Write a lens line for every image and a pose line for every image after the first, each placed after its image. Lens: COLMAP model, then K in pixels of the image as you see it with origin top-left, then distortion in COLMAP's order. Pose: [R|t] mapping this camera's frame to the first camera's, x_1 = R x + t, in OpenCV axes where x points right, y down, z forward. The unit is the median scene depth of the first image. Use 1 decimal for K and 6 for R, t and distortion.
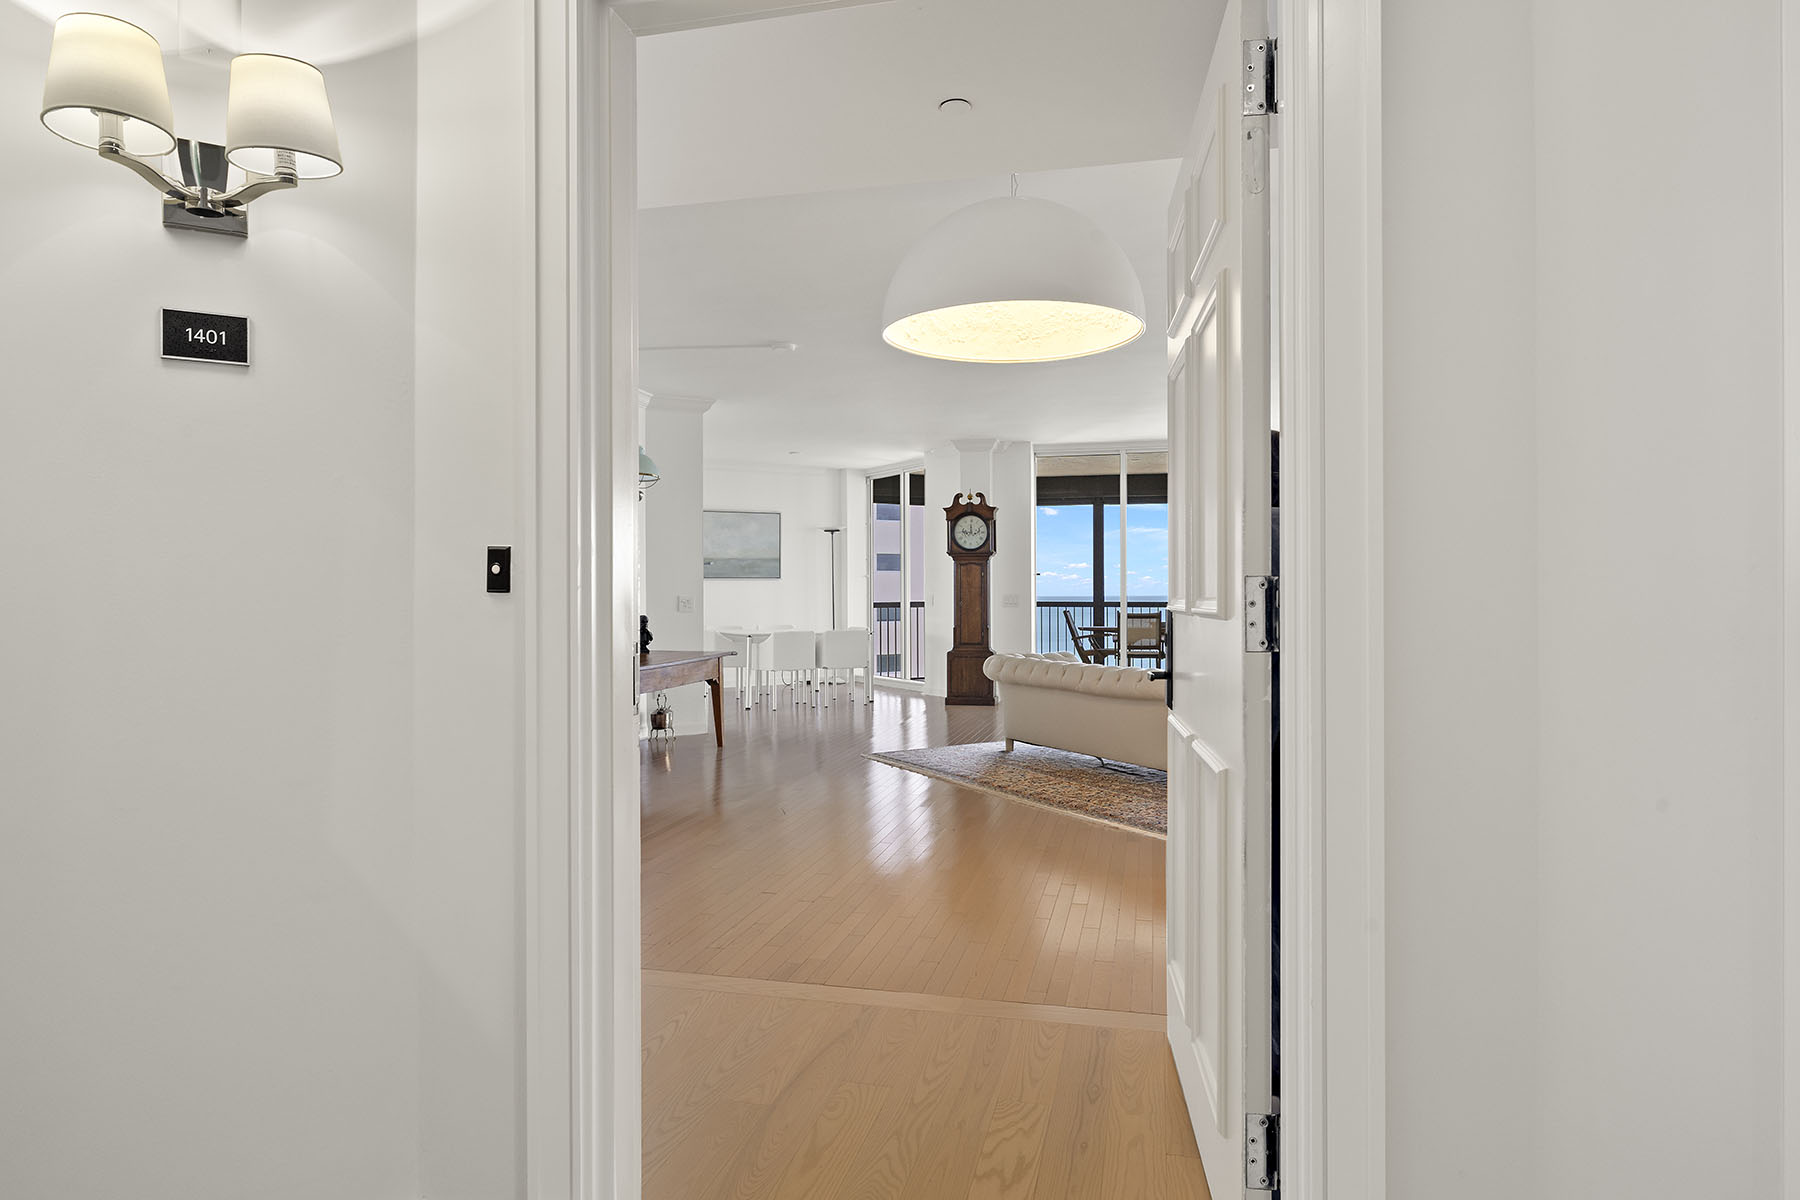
lens RADIAL K [[1030.8, 0, 908.1], [0, 1030.8, 593.7], [0, 0, 1]] dist [-0.001272, -0.000012]
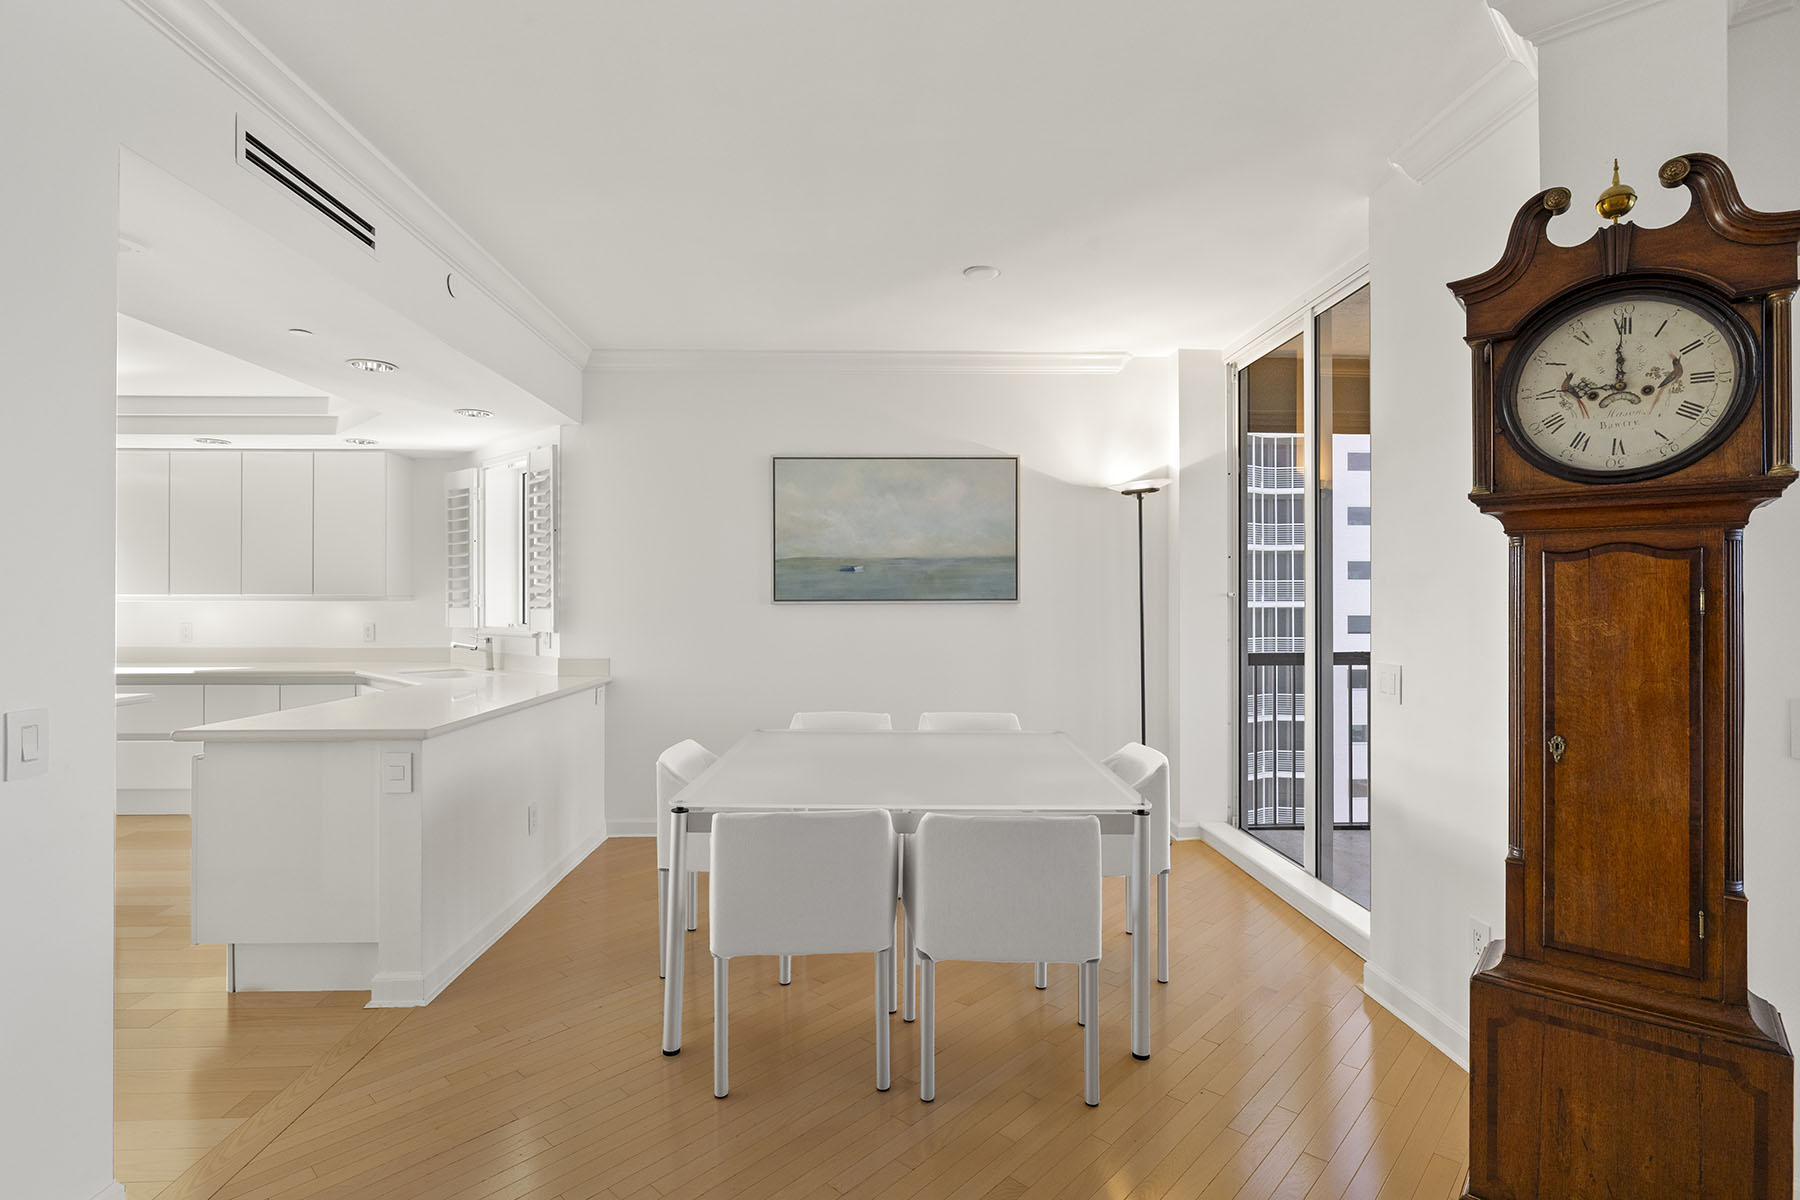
lens RADIAL K [[862.2, 0, 894.7], [0, 862.2, 597.9], [0, 0, 1]] dist [0.001598, 0.000168]
pose [[0.865543, 0.003848, -0.500819, 0.024251], [-0.005133, 0.999986, -0.001187, -0.018762], [0.500808, 0.003598, 0.865551, 0.789592]]
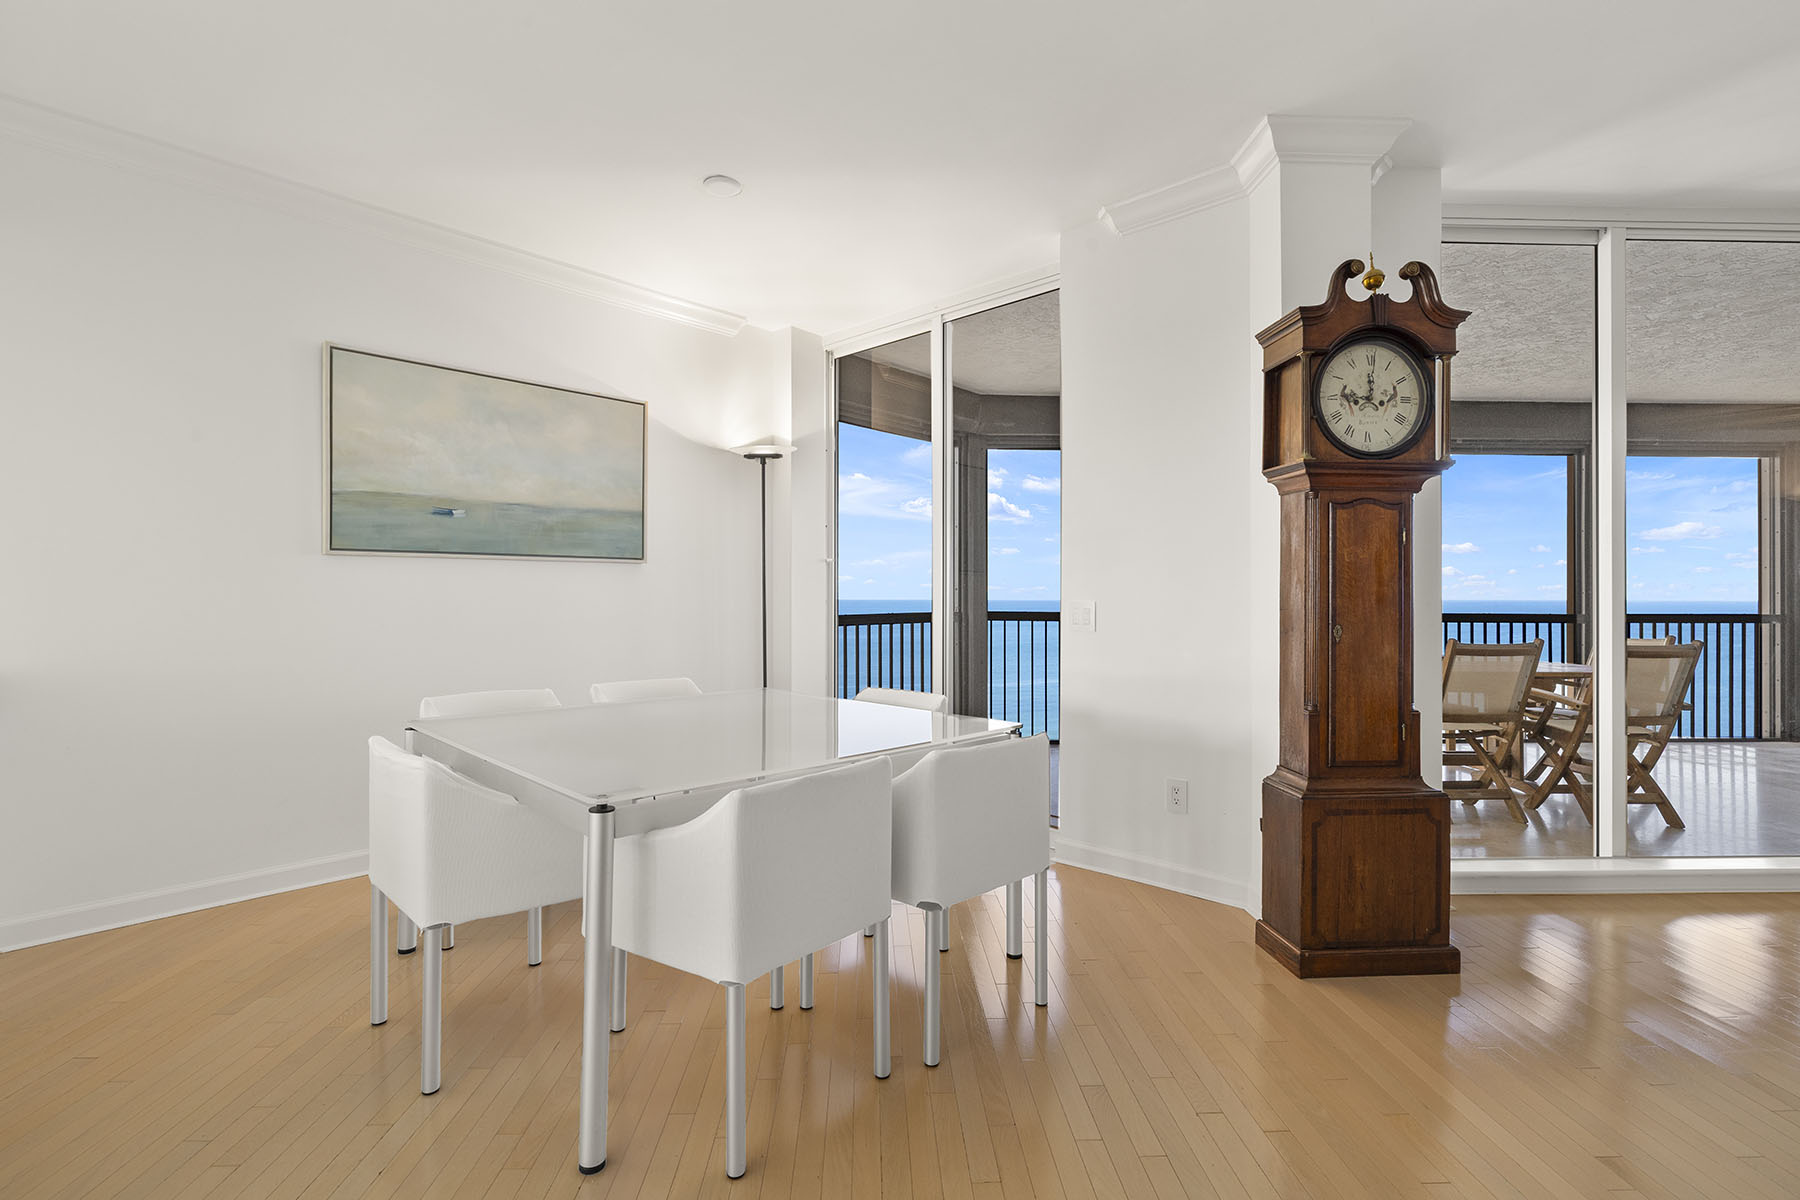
lens RADIAL K [[818.9, 0, 901.0], [0, 818.9, 596.4], [0, 0, 1]] dist [-0.003287, -0.000047]
pose [[0.965069, 0.004887, 0.261949, -0.135240], [-0.004367, 0.999987, -0.002566, 0.000134], [-0.261958, 0.001333, 0.965078, 0.801945]]
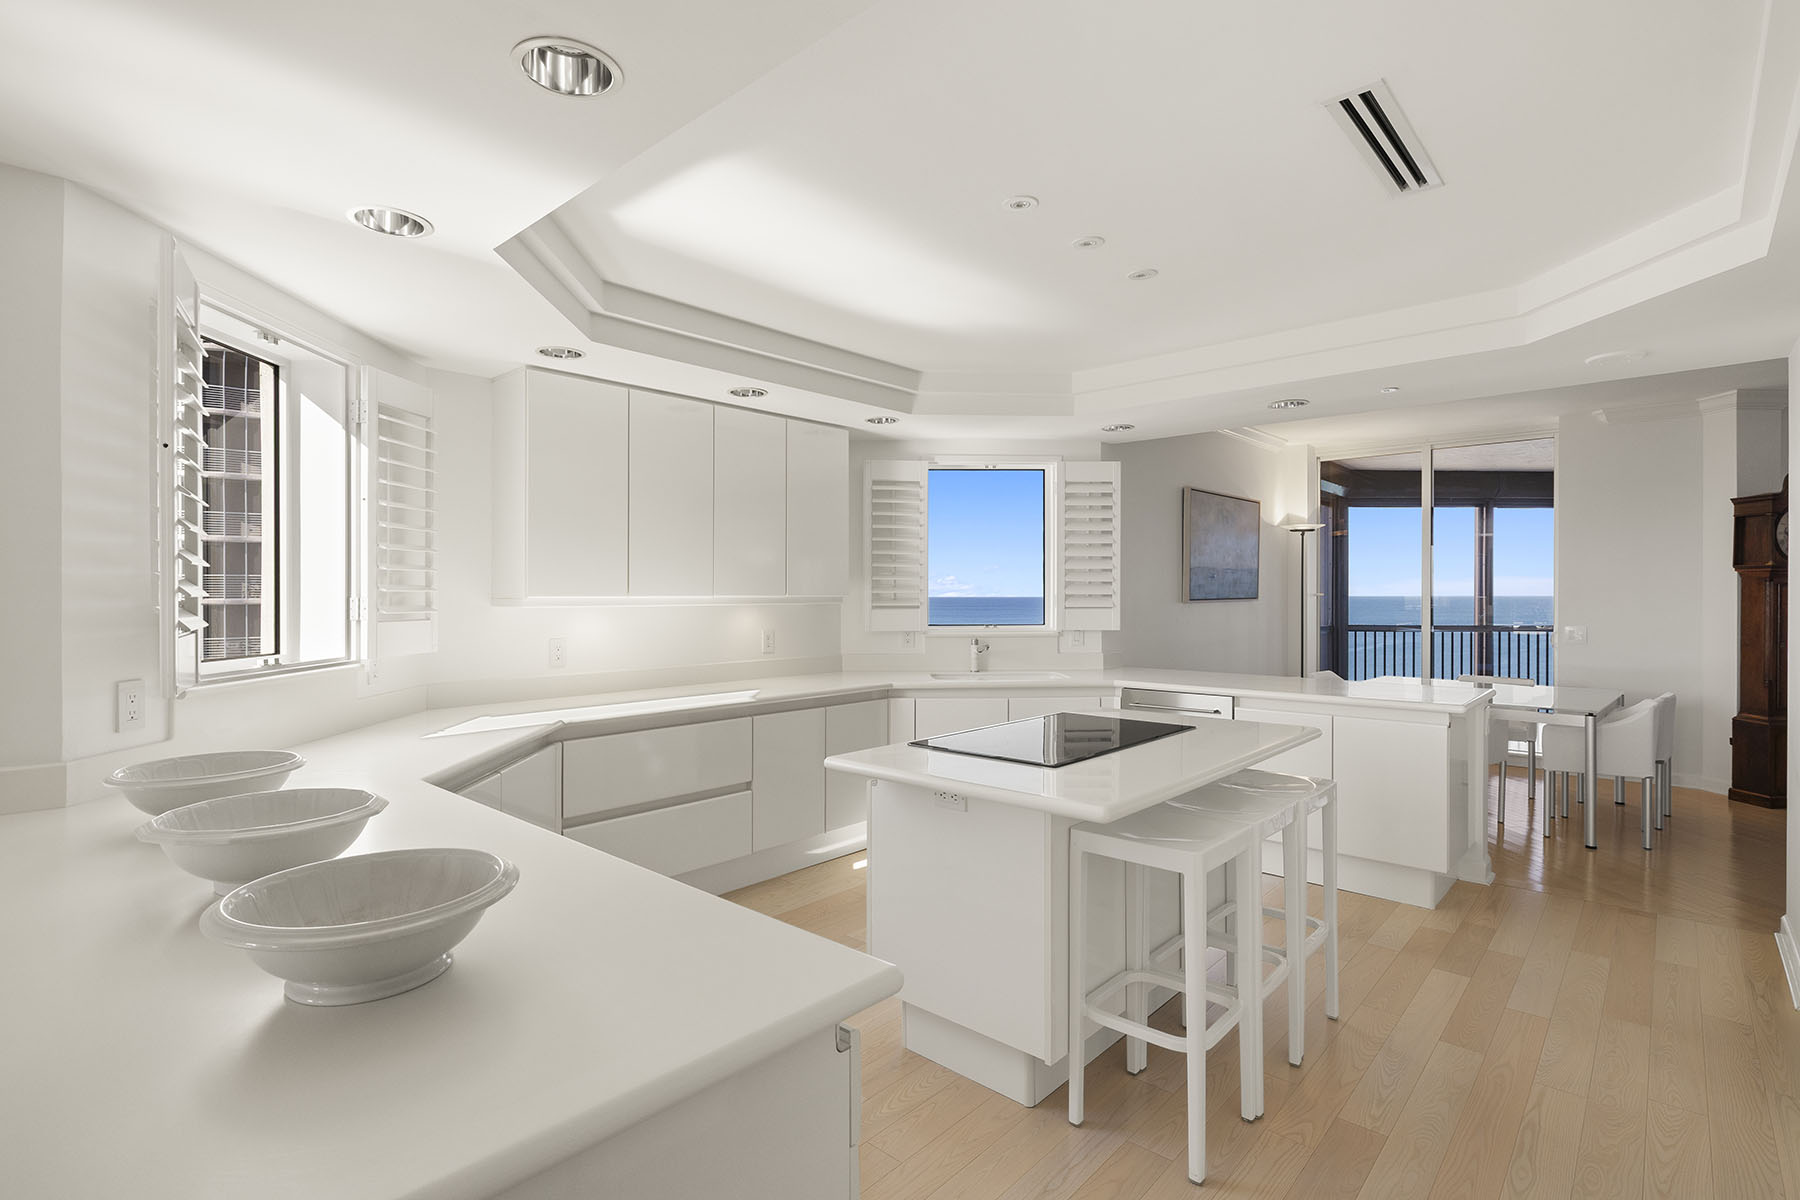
lens RADIAL K [[862.2, 0, 889.4], [0, 862.2, 596.0], [0, 0, 1]] dist [0.001598, 0.000168]
pose [[0.963281, 0.002979, 0.268480, -0.626226], [-0.004045, 0.999986, 0.003417, -0.021233], [-0.268466, -0.004377, 0.963279, 0.635406]]
